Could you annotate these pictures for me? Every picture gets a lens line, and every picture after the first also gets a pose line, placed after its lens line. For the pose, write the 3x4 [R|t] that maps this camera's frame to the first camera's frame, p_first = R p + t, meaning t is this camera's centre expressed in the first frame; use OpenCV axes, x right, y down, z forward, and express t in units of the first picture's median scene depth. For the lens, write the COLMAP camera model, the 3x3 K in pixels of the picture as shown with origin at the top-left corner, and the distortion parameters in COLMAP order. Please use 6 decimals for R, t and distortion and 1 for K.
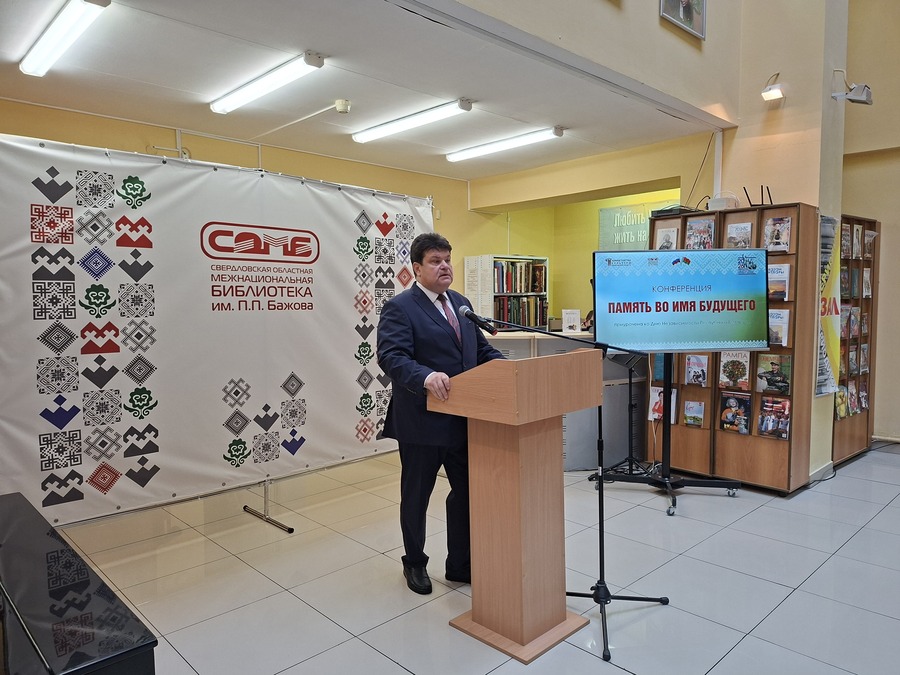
lens RADIAL K [[625.3, 0, 462.0], [0, 625.3, 331.7], [0, 0, 1]] dist [0.052453, -0.069937]
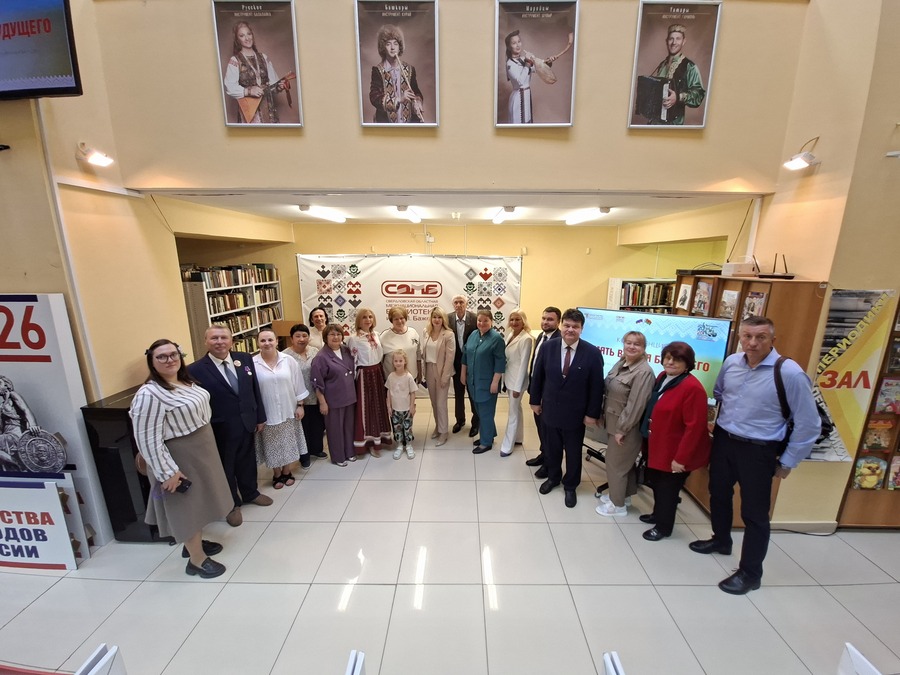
lens RADIAL K [[379.4, 0, 454.9], [0, 379.4, 328.3], [0, 0, 1]] dist [-0.002414, 0.000006]
pose [[0.708206, 0.154944, -0.688793, 0.656491], [-0.048205, 0.983956, 0.171777, -0.228806], [0.704358, -0.088451, 0.704313, 0.195765]]
